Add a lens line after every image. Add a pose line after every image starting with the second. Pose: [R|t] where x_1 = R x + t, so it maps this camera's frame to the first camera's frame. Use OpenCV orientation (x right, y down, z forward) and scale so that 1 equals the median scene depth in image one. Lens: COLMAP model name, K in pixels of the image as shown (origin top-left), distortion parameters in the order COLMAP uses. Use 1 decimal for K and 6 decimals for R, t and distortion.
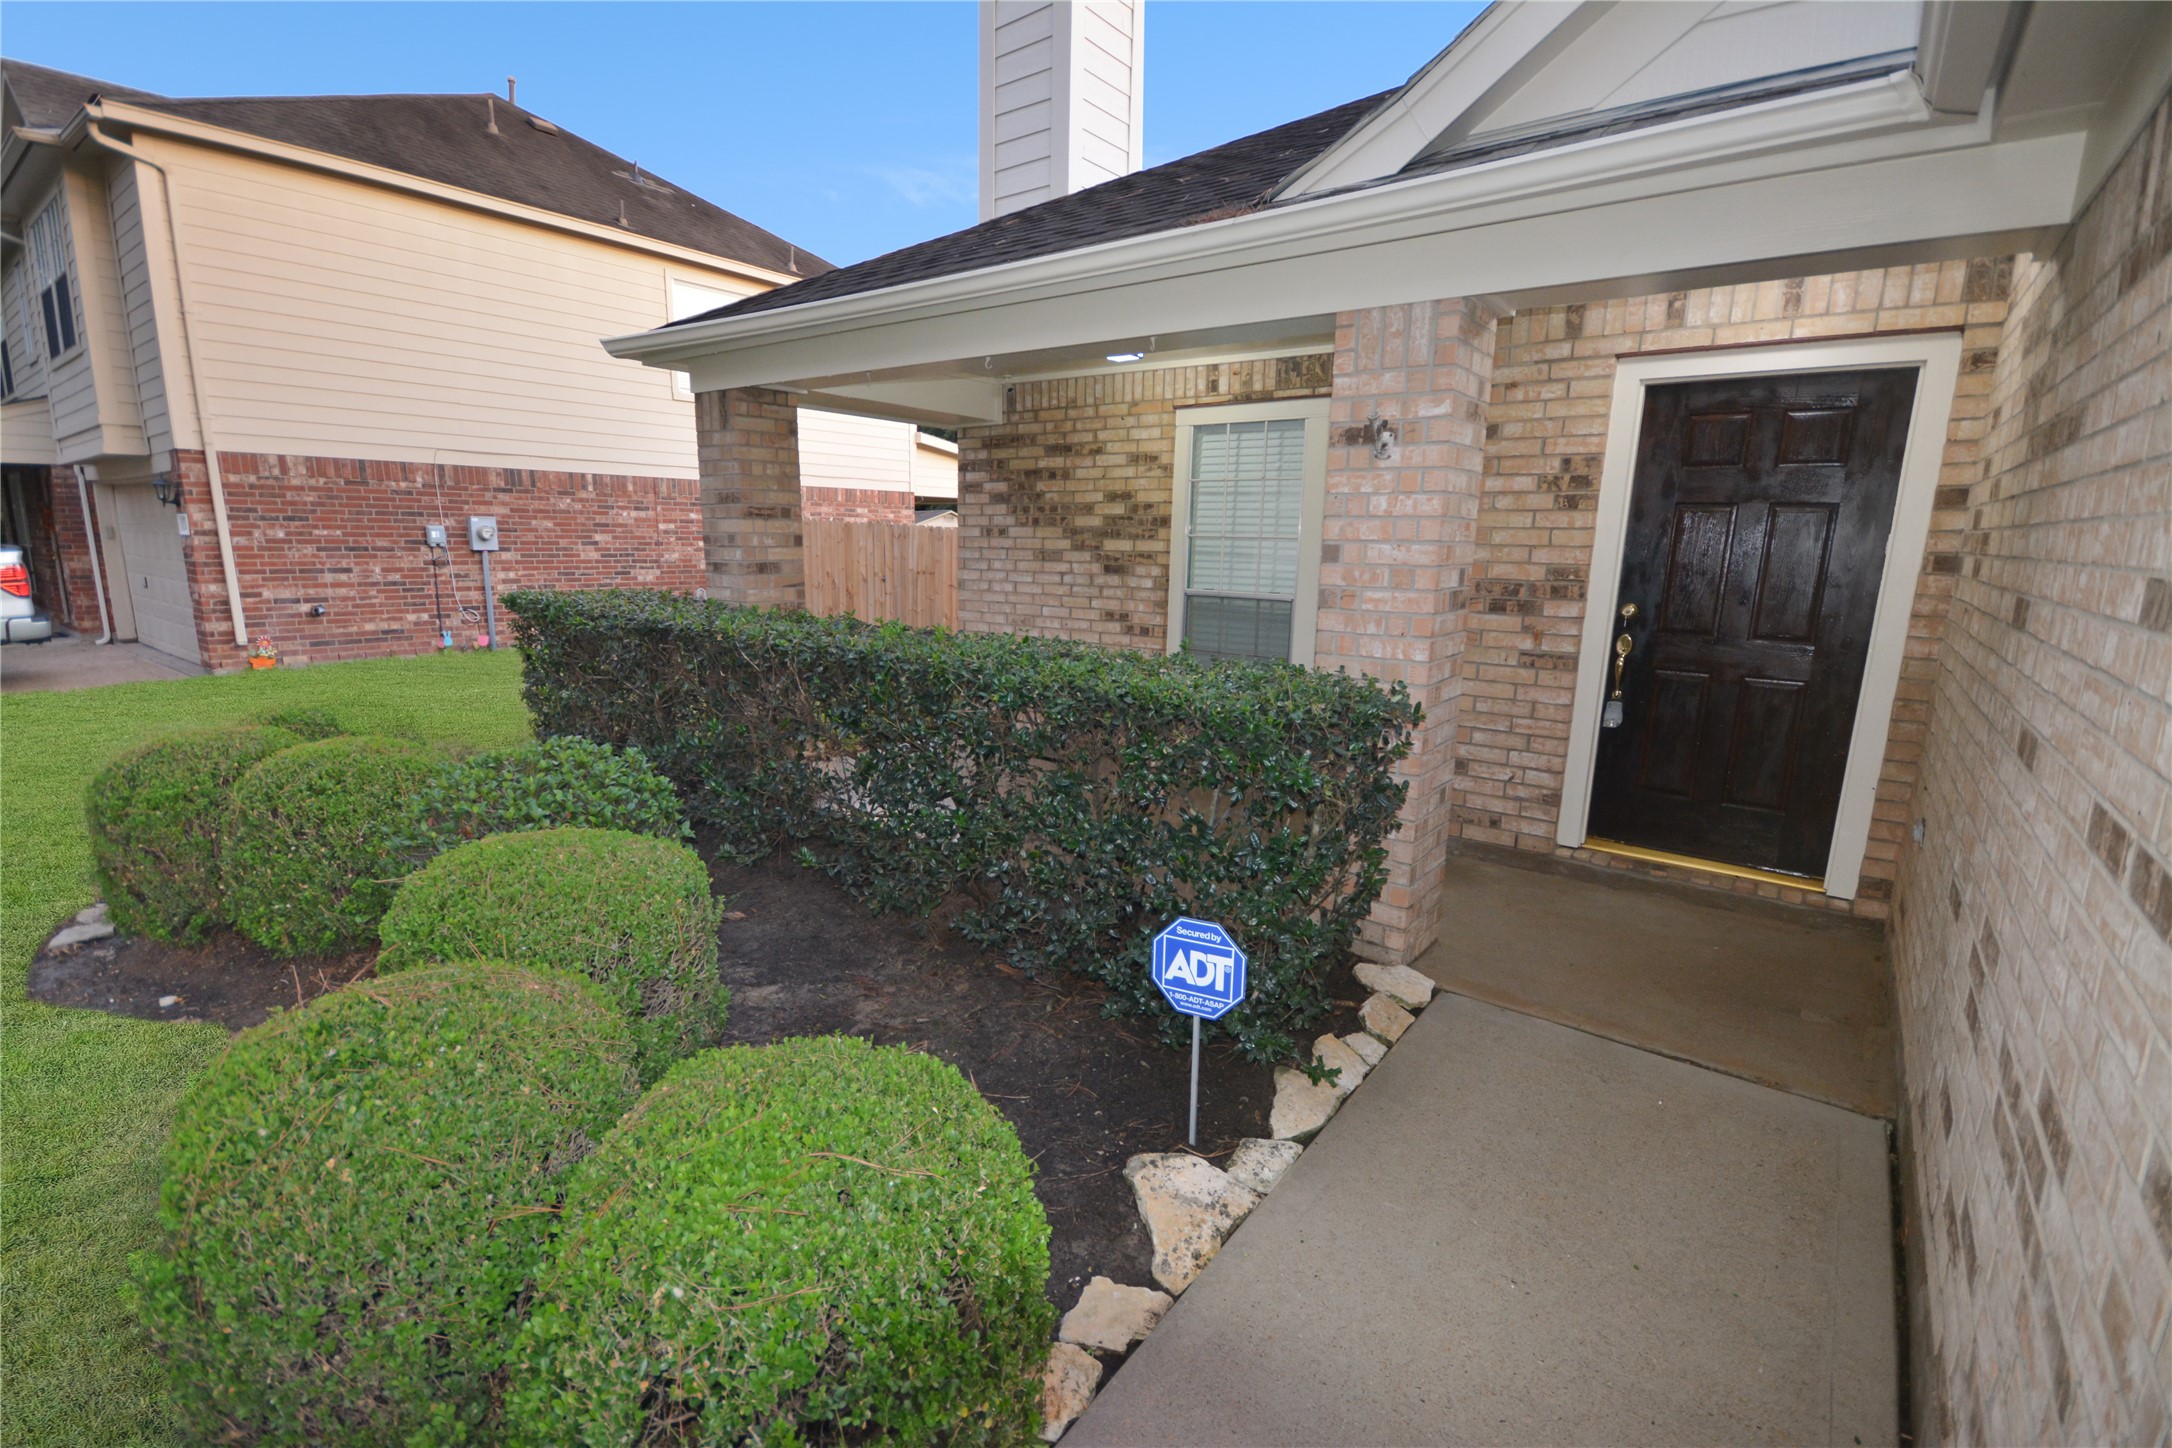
lens RADIAL K [[967.7, 0, 1076.1], [0, 967.7, 723.8], [0, 0, 1]] dist [0.000600, 0.000039]
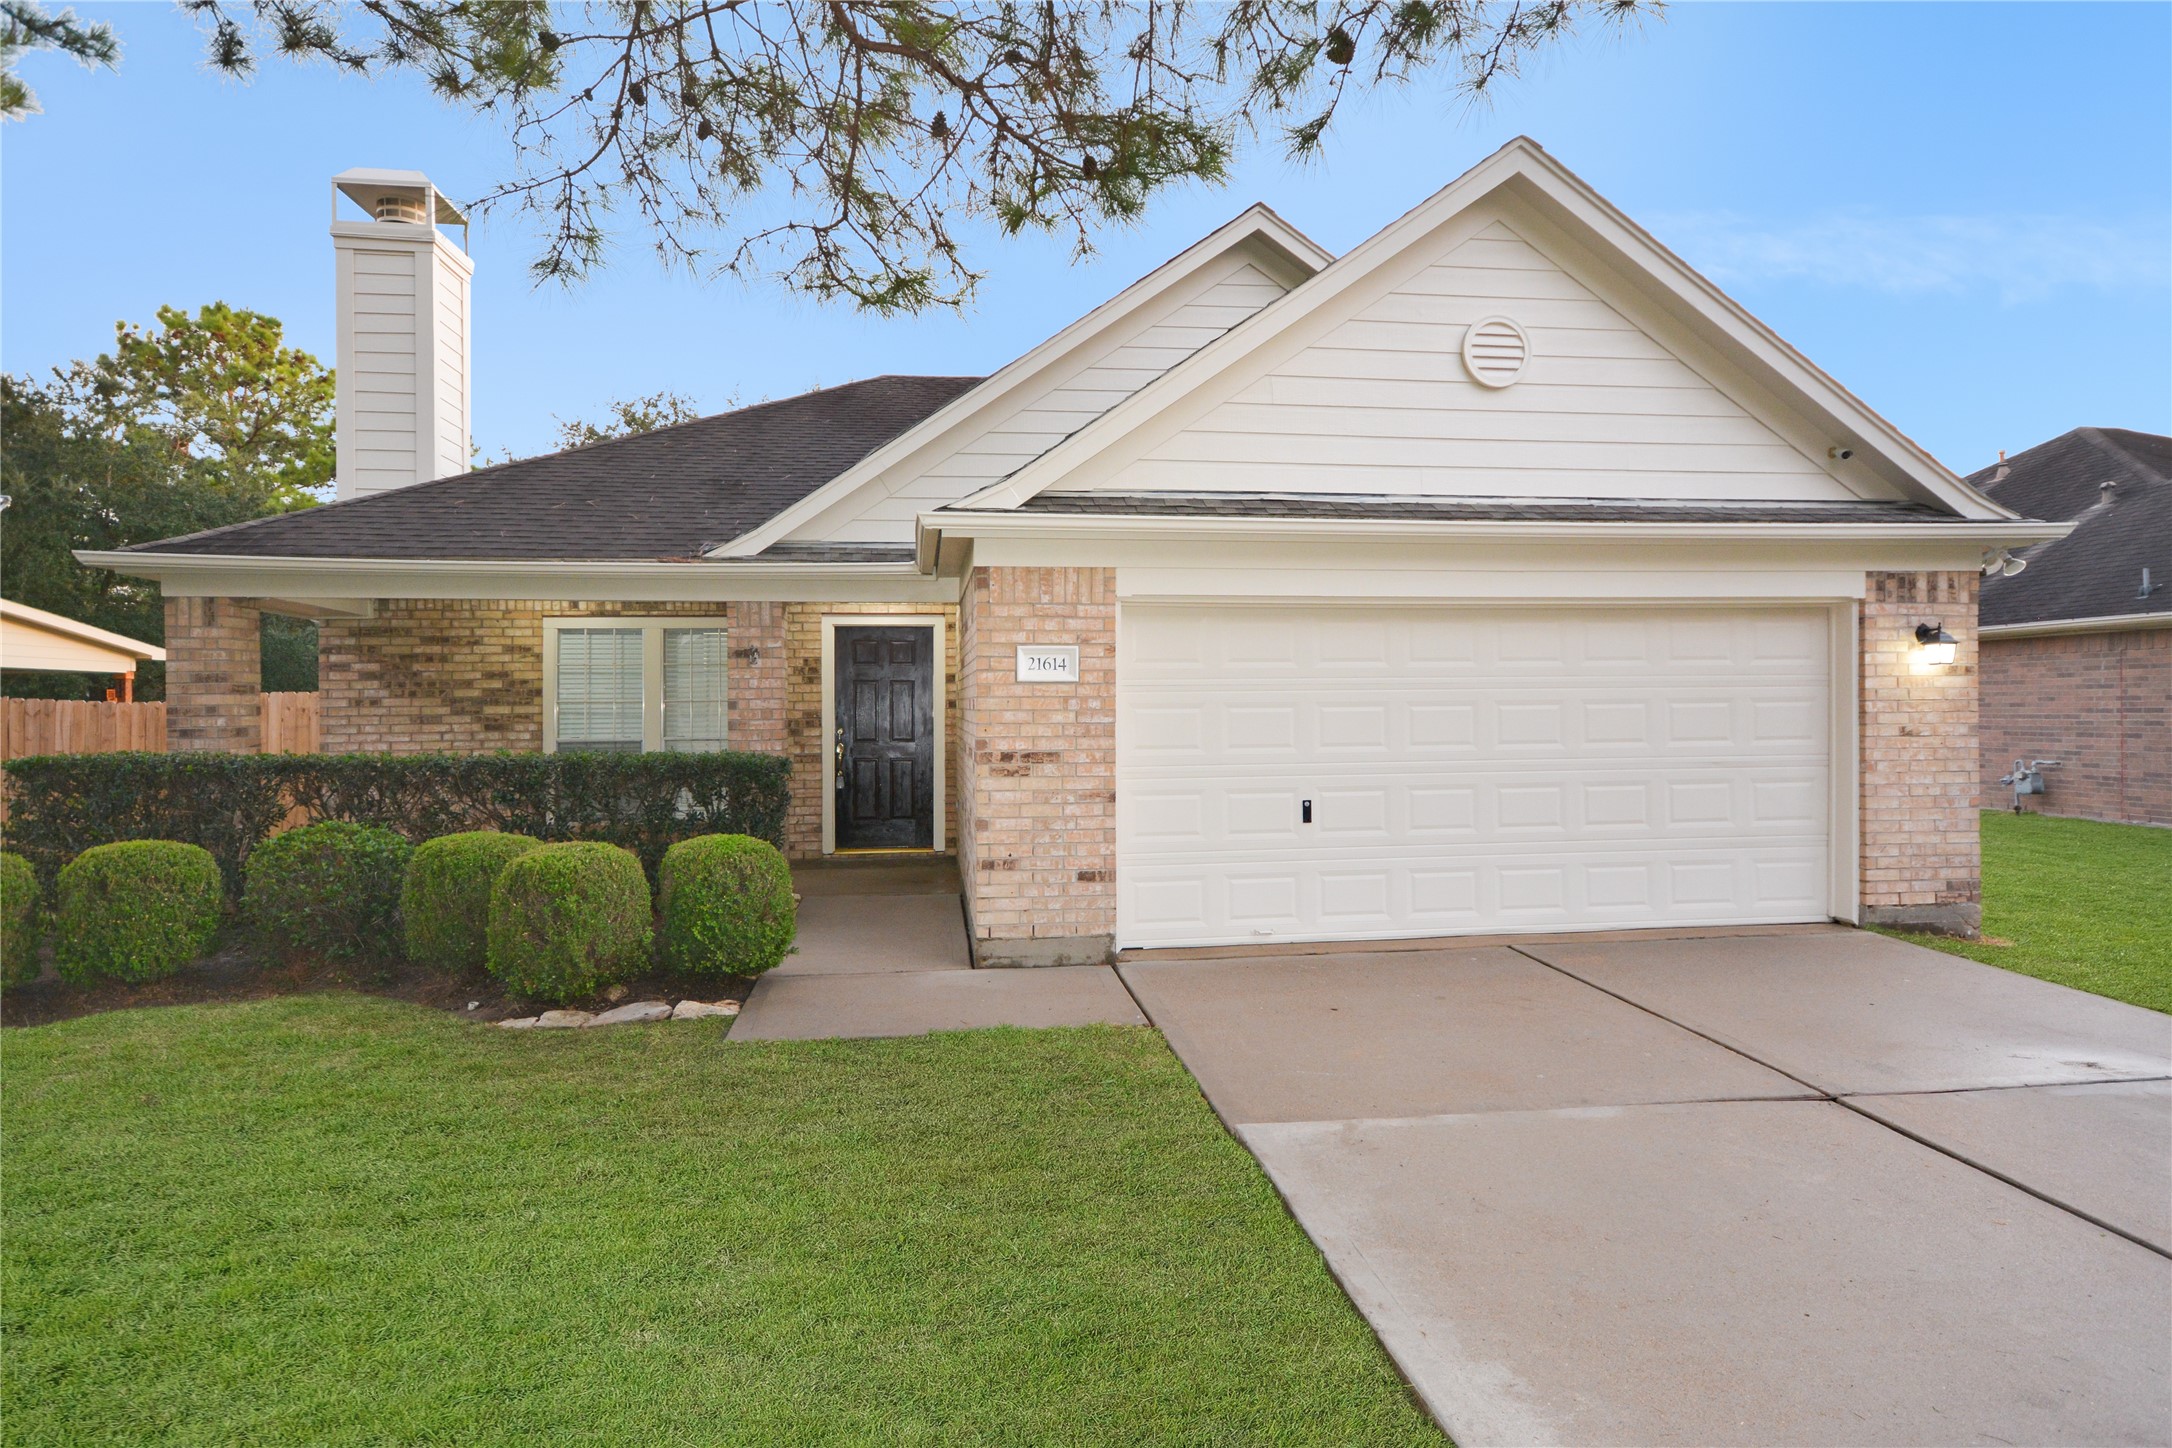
lens RADIAL K [[1265.8, 0, 1091.0], [0, 1265.8, 714.3], [0, 0, 1]] dist [0.005143, 0.002025]
pose [[0.699327, -0.025609, 0.714343, -0.622954], [0.157287, 0.980377, -0.118834, 0.159771], [-0.697283, 0.195460, 0.689632, -0.785998]]
